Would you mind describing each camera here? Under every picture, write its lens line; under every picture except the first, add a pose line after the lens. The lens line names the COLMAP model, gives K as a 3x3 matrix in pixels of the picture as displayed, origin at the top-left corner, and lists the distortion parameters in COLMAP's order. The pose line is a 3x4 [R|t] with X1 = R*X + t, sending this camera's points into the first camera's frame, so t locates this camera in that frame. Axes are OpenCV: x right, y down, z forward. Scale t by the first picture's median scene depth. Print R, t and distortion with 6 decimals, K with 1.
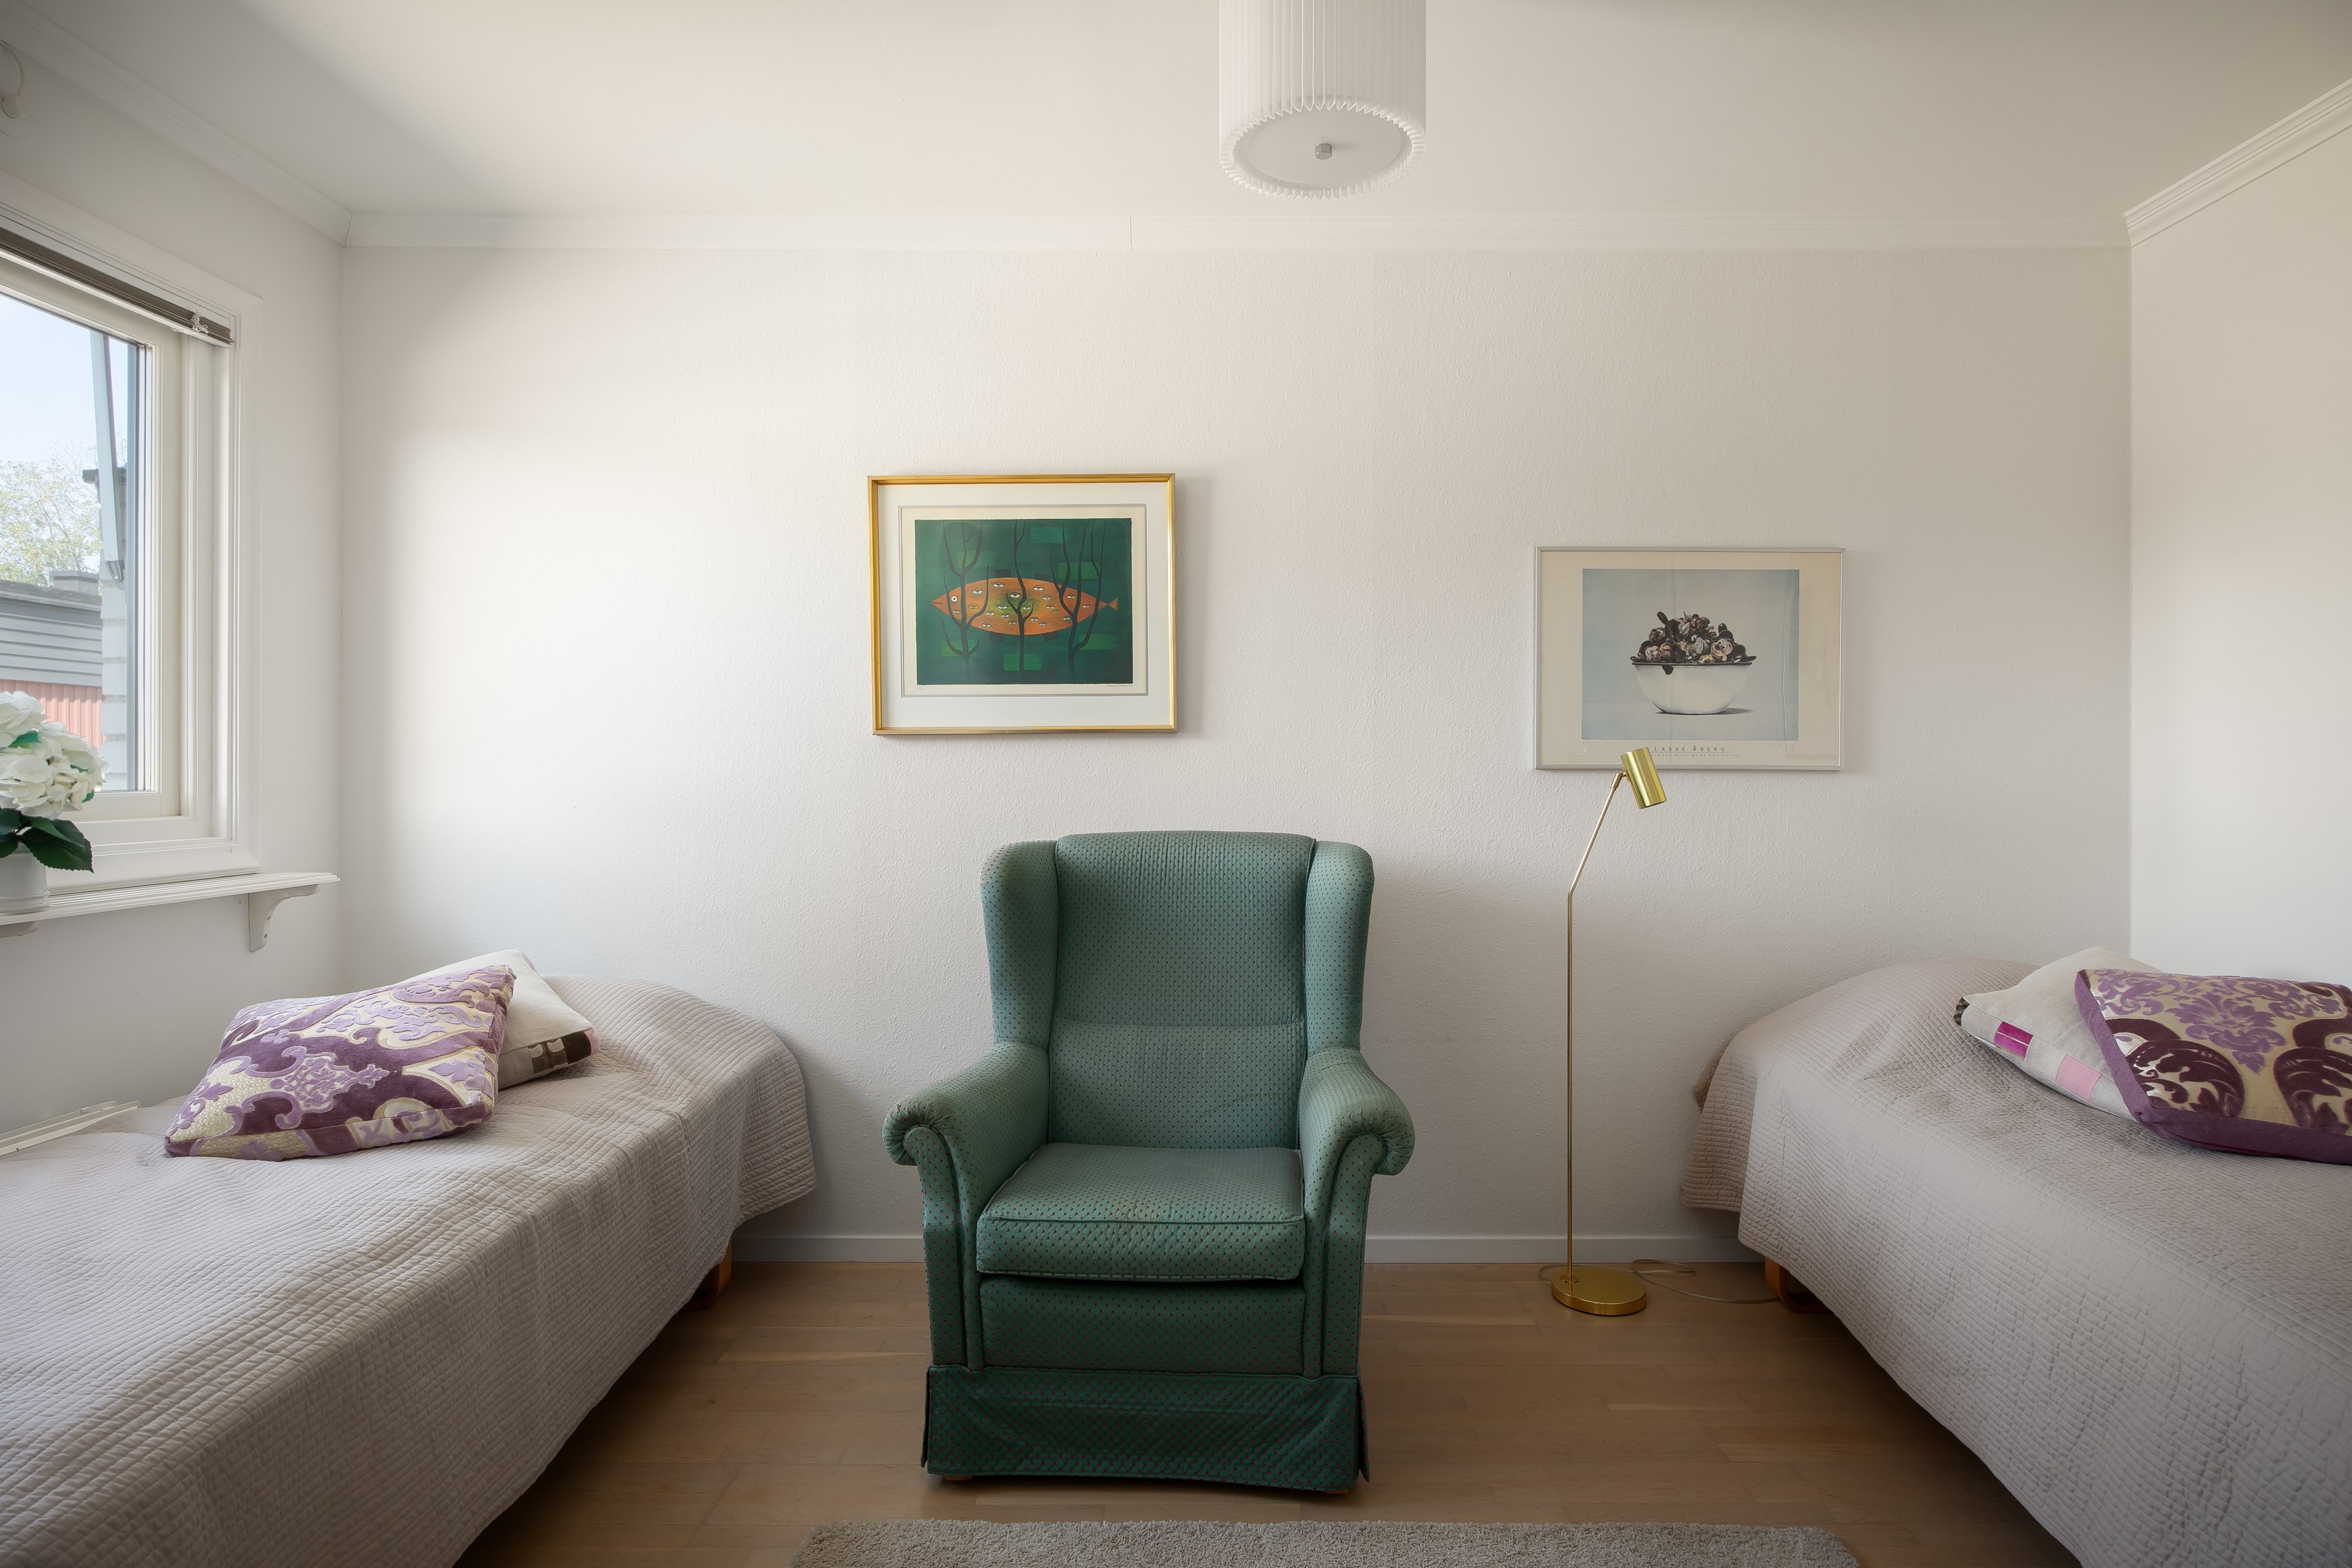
lens RADIAL K [[1271.0, 0, 1176.0], [0, 1271.0, 784.0], [0, 0, 1]] dist [-0.004917, 0.000350]
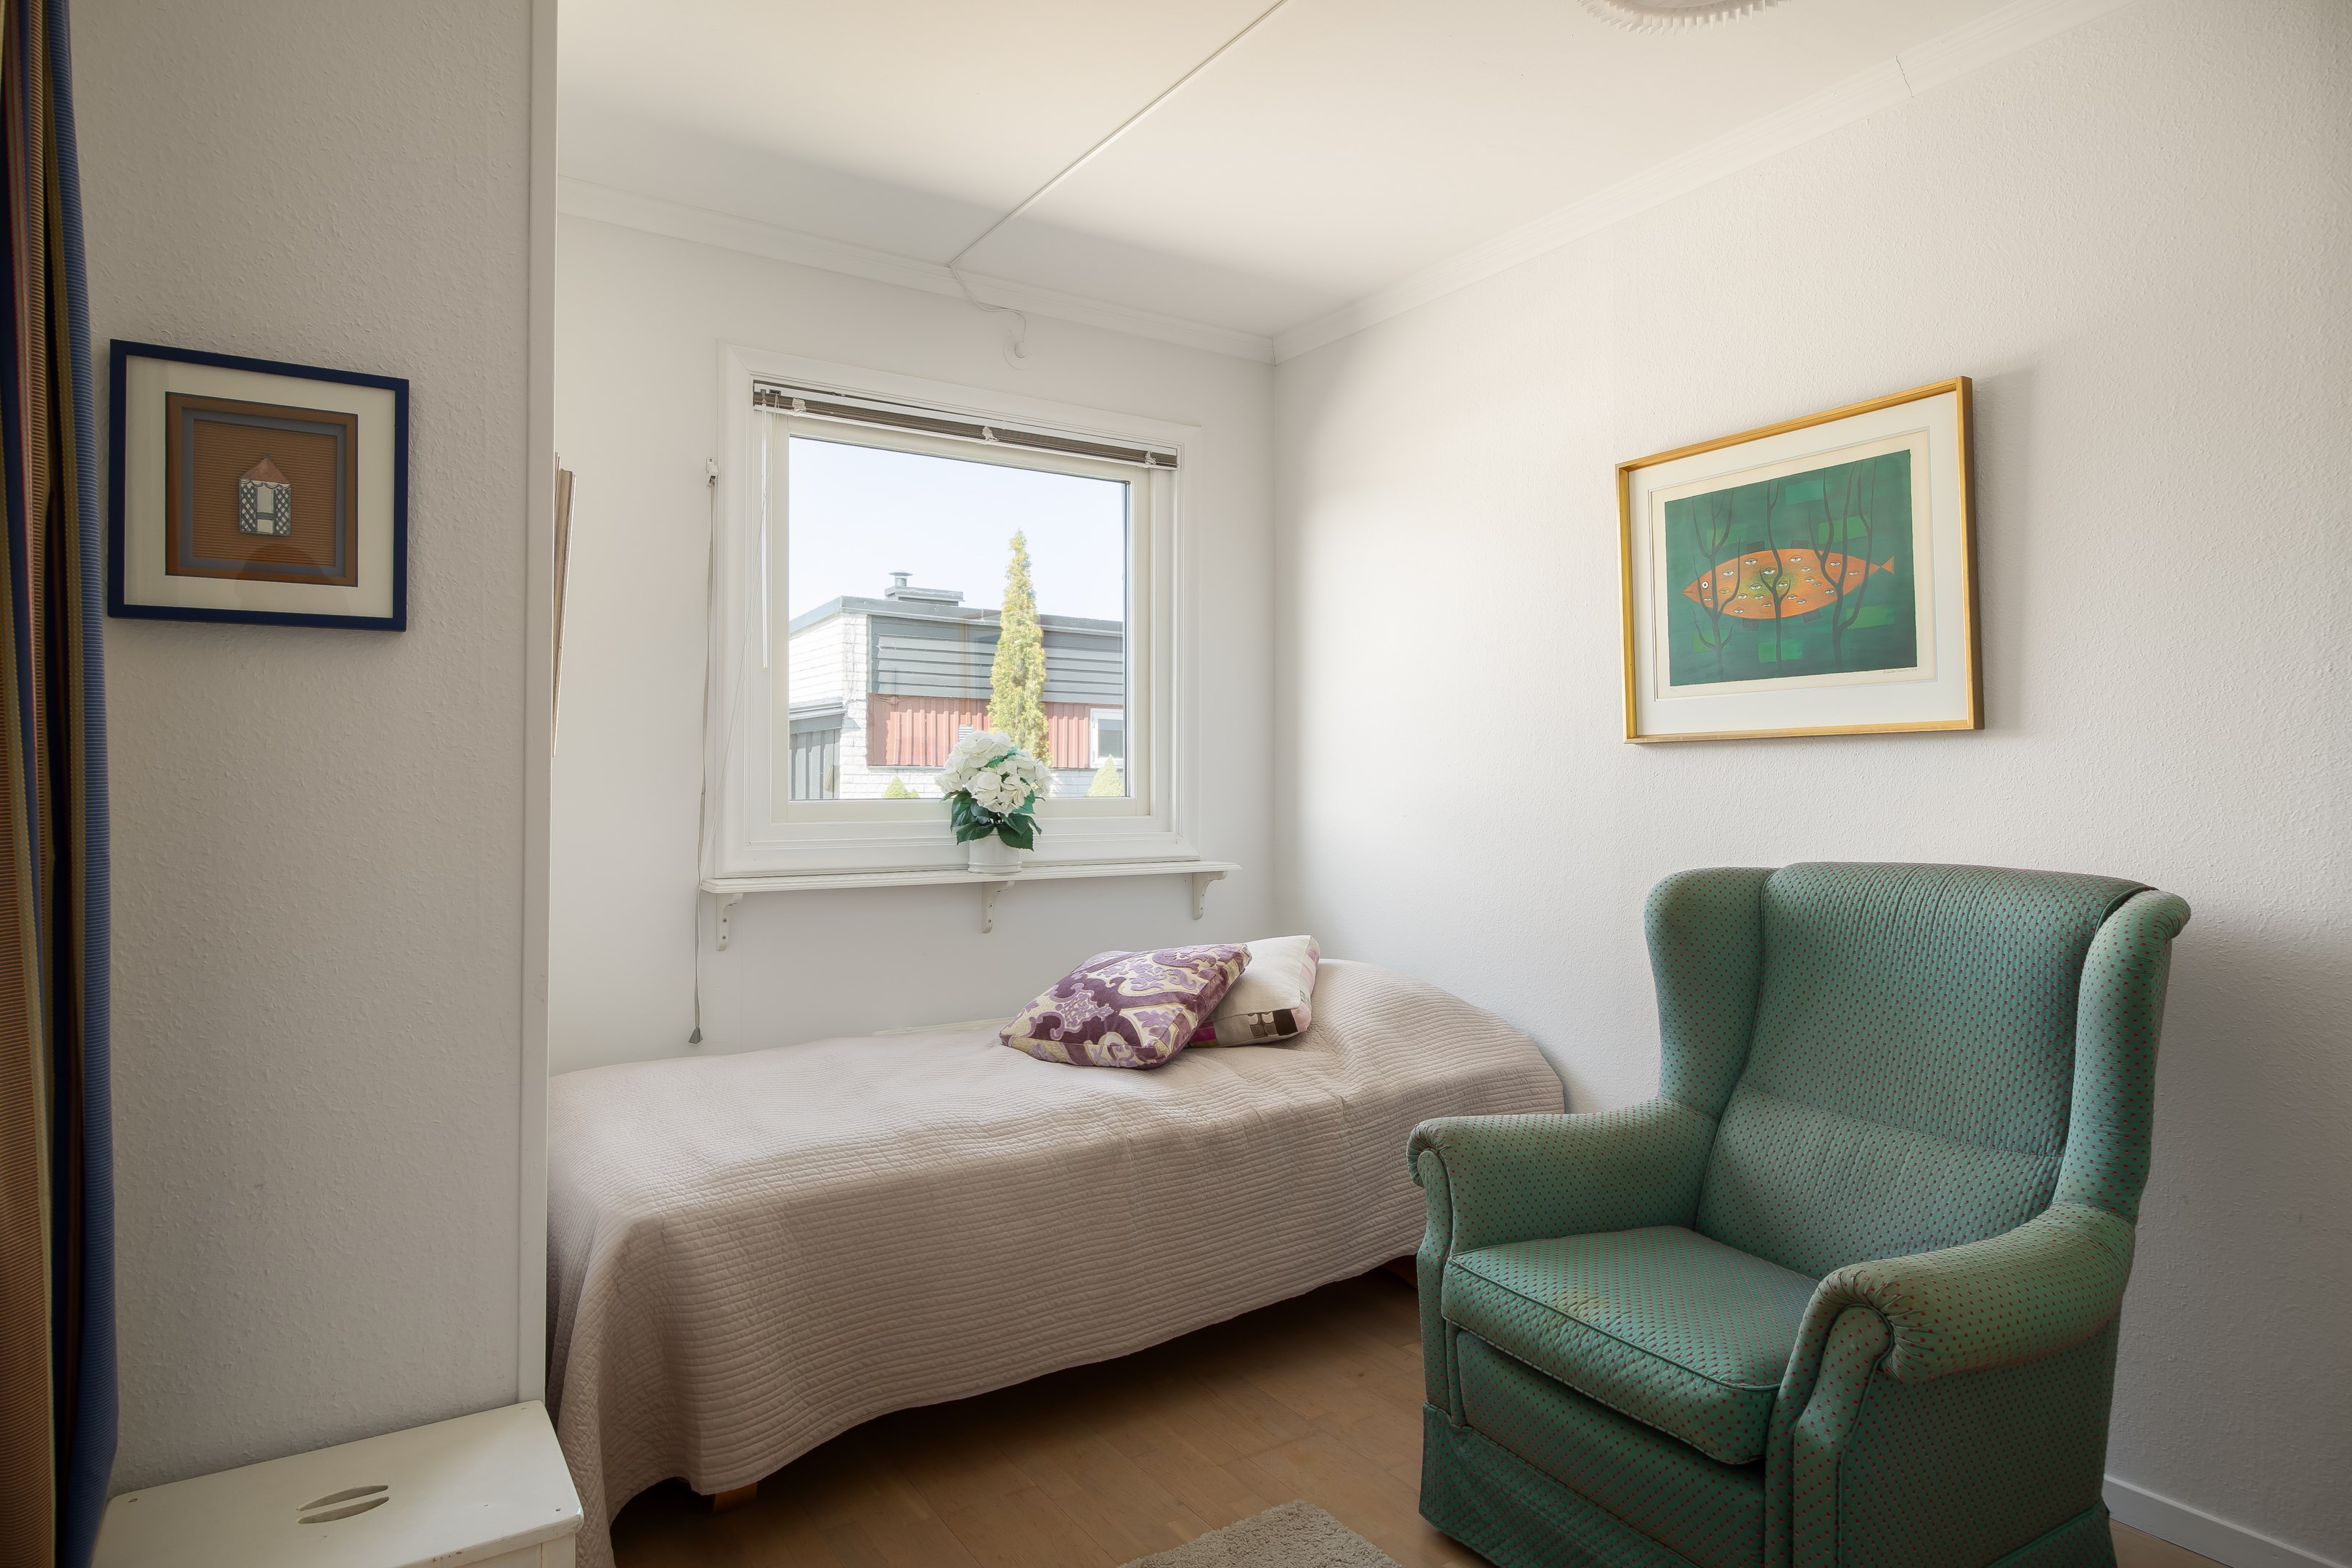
lens RADIAL K [[1322.5, 0, 1176.0], [0, 1322.5, 784.0], [0, 0, 1]] dist [0.002643, 0.000724]
pose [[0.550355, -0.000017, -0.834931, 0.413732], [-0.010050, 0.999927, -0.006646, -0.000007], [0.834870, 0.012049, 0.550315, 0.219648]]
